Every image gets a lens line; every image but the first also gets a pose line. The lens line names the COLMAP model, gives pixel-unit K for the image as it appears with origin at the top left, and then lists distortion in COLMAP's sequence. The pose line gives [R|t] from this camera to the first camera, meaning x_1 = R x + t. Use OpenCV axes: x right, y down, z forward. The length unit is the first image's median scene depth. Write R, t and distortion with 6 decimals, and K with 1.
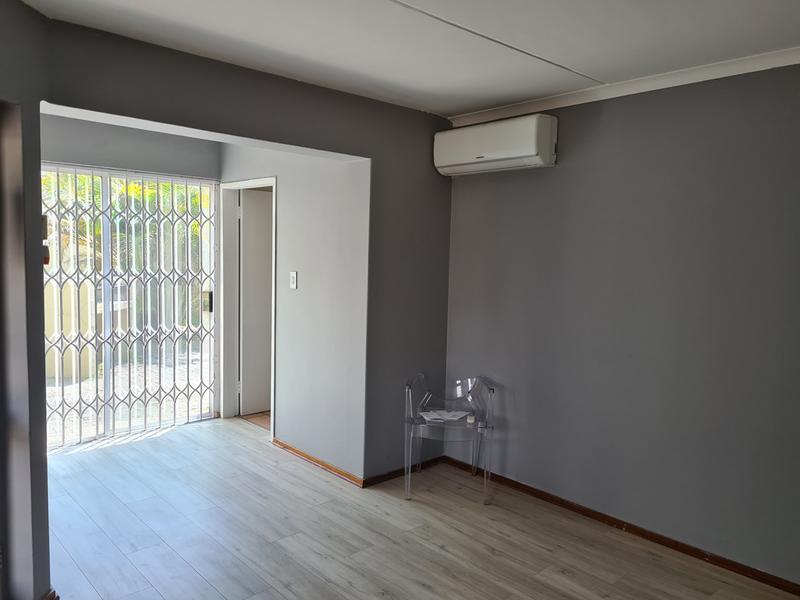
lens RADIAL K [[599.4, 0, 400.0], [0, 599.4, 300.0], [0, 0, 1]] dist [0.034862, -0.007075]
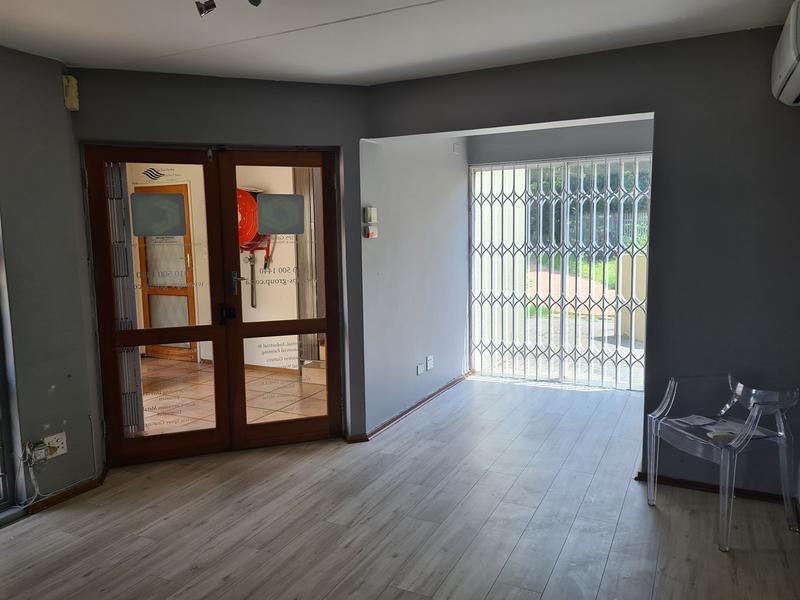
lens RADIAL K [[599.4, 0, 400.0], [0, 599.4, 300.0], [0, 0, 1]] dist [0.034862, -0.007075]
pose [[0.374984, 0.083396, -0.923273, 0.567658], [-0.047286, 0.996370, 0.070793, -0.008200], [0.925825, 0.017112, 0.377566, 0.280170]]
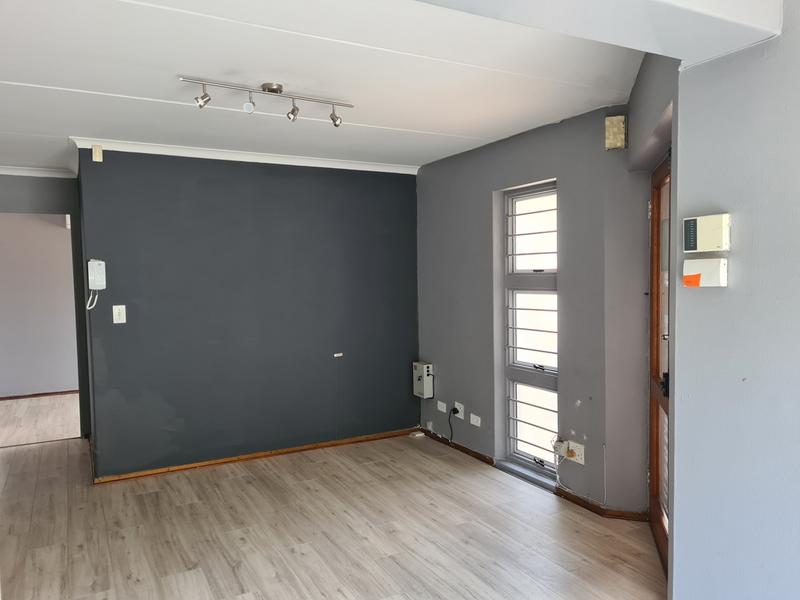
lens RADIAL K [[599.4, 0, 400.0], [0, 599.4, 300.0], [0, 0, 1]] dist [0.034862, -0.007075]
pose [[-0.973695, -0.012213, 0.227530, -0.252902], [0.015510, 0.992694, 0.119655, -0.079852], [-0.227329, 0.120036, -0.966392, 1.062149]]
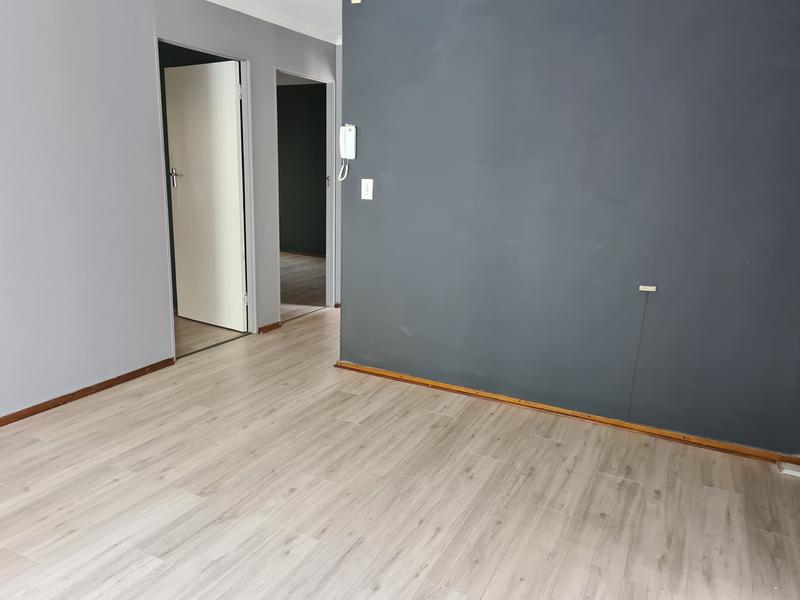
lens RADIAL K [[599.4, 0, 400.0], [0, 599.4, 300.0], [0, 0, 1]] dist [0.034862, -0.007075]
pose [[-0.356376, -0.238930, 0.903277, -0.412309], [0.030927, 0.963205, 0.266983, -0.019300], [-0.933831, 0.123082, -0.335873, 0.463915]]
